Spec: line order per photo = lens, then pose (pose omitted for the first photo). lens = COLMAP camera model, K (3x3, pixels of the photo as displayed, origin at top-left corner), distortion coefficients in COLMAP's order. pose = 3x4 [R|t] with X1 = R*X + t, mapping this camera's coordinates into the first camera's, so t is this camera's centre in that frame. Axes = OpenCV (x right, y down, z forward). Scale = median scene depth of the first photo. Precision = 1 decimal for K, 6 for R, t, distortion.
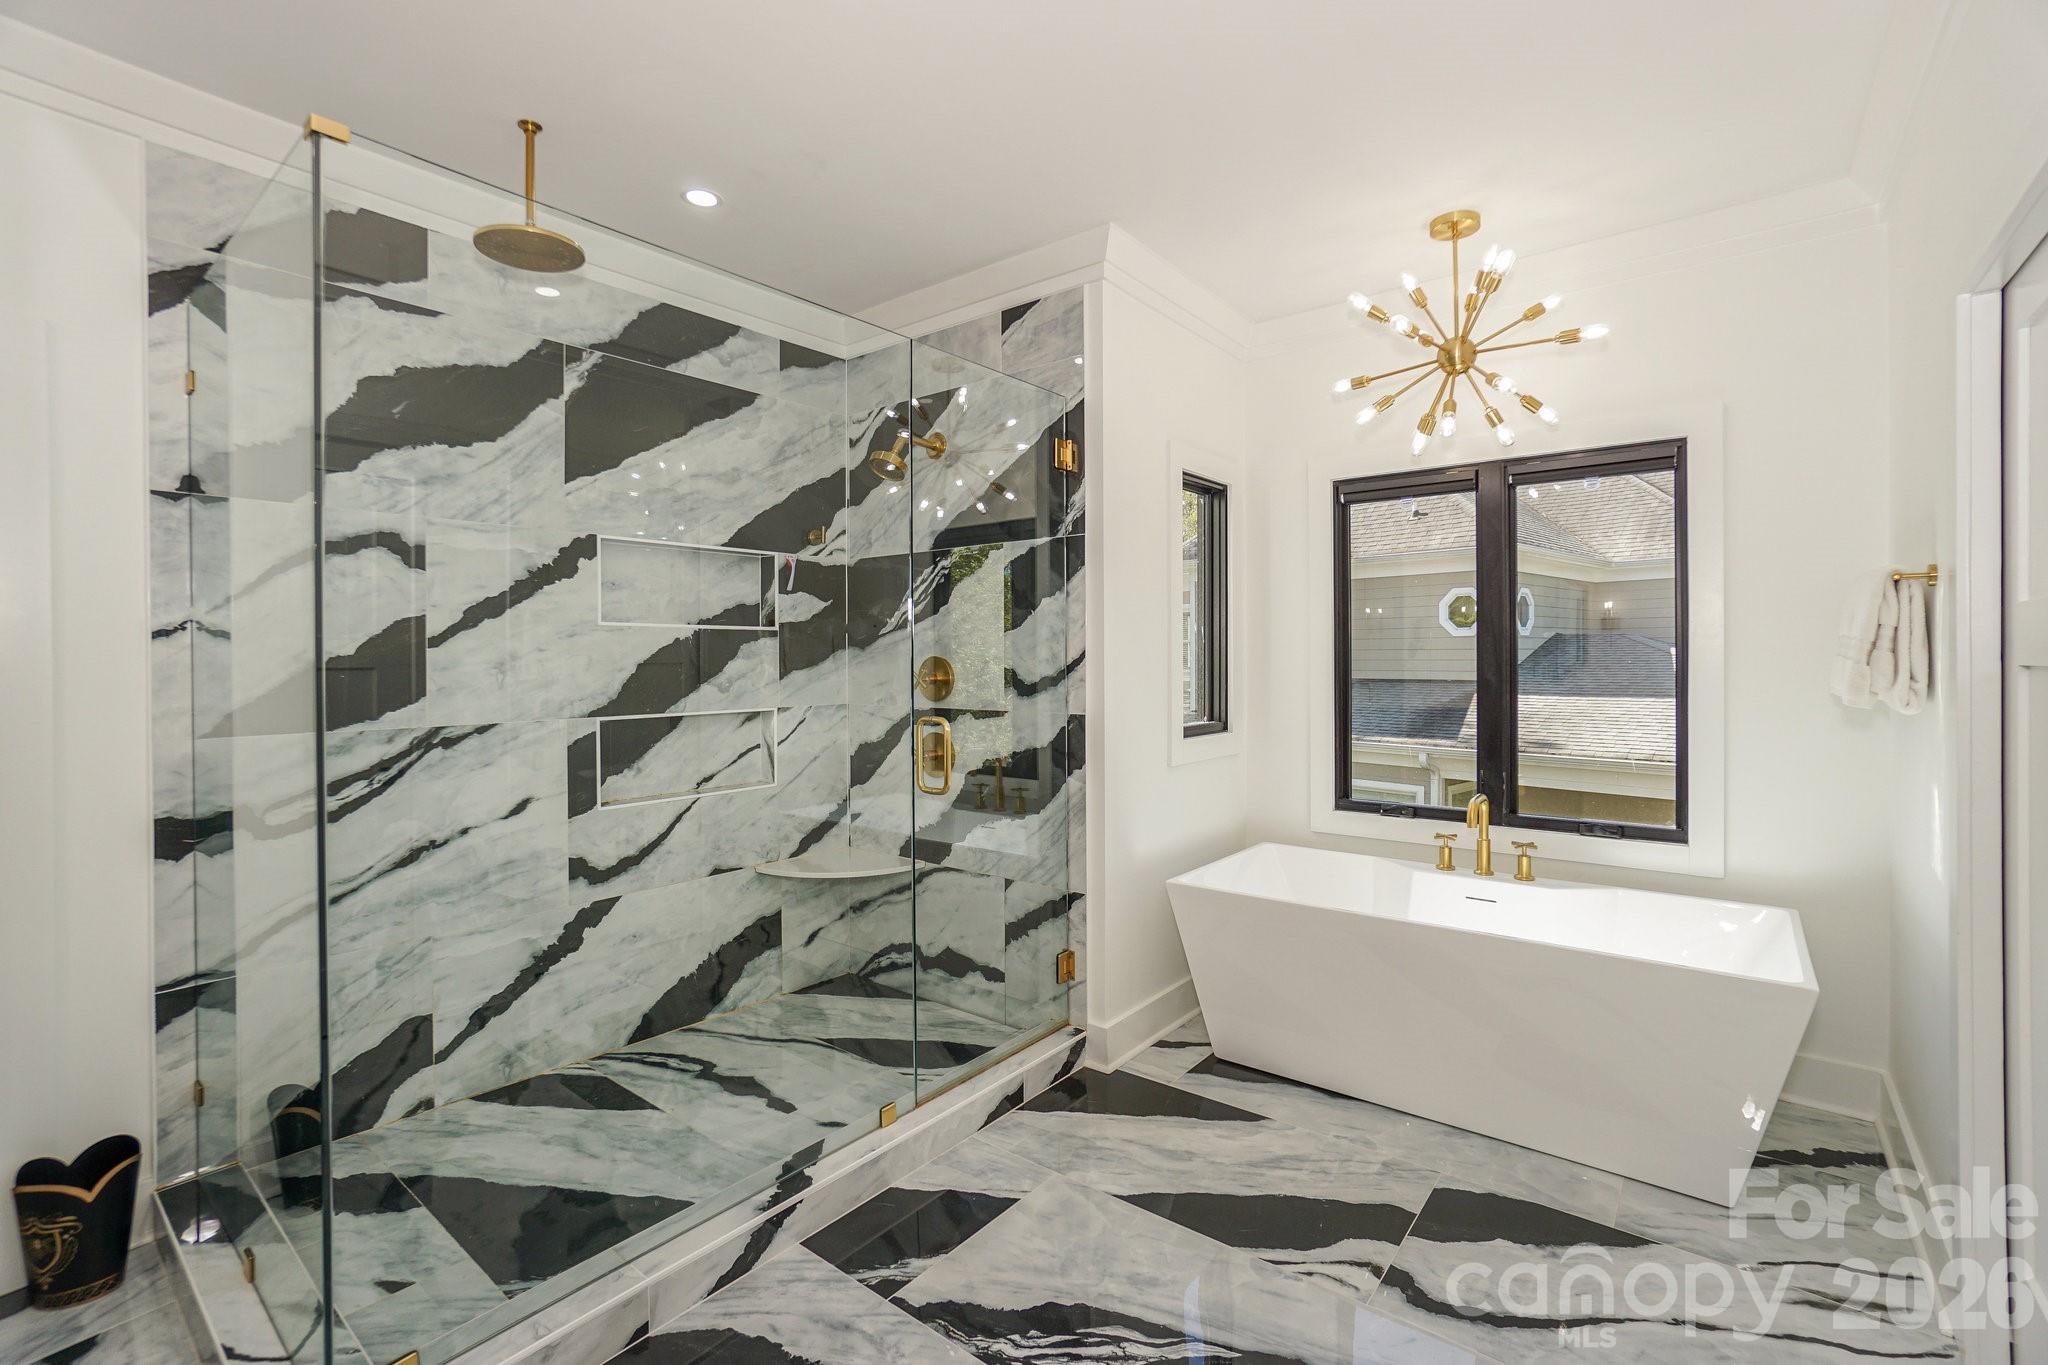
lens RADIAL K [[902.7, 0, 1034.6], [0, 902.7, 662.8], [0, 0, 1]] dist [-0.000409, 0.000021]
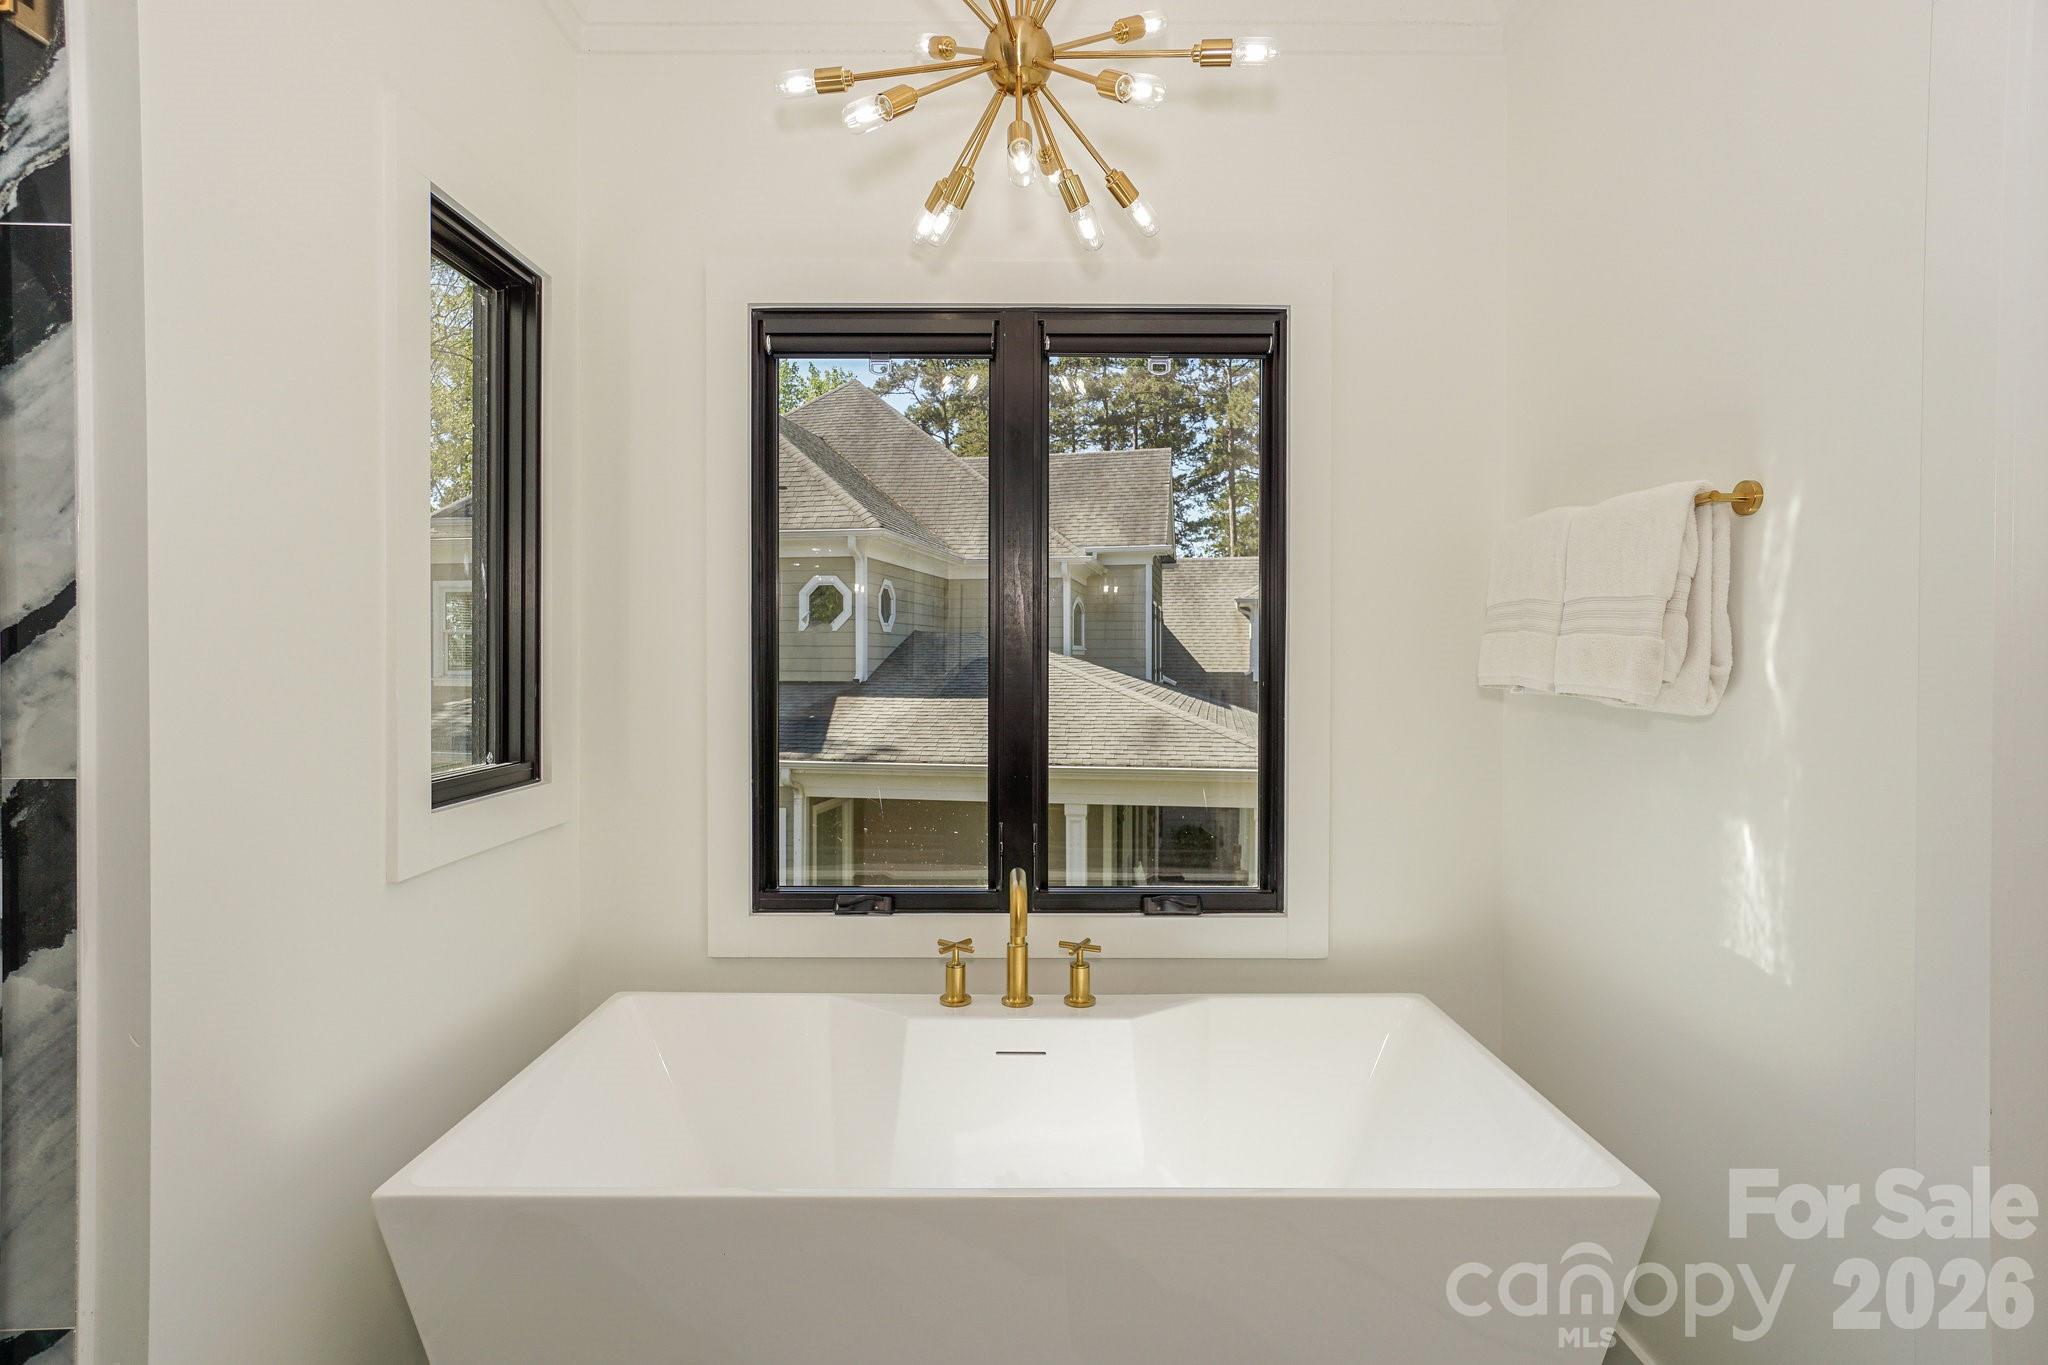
lens RADIAL K [[990.8, 0, 1026.2], [0, 990.8, 668.4], [0, 0, 1]] dist [-0.001186, 0.000493]
pose [[0.779567, 0.000568, 0.626319, 0.098250], [-0.002244, 0.999996, 0.001887, 0.015242], [-0.626315, -0.002876, 0.779565, 0.491998]]
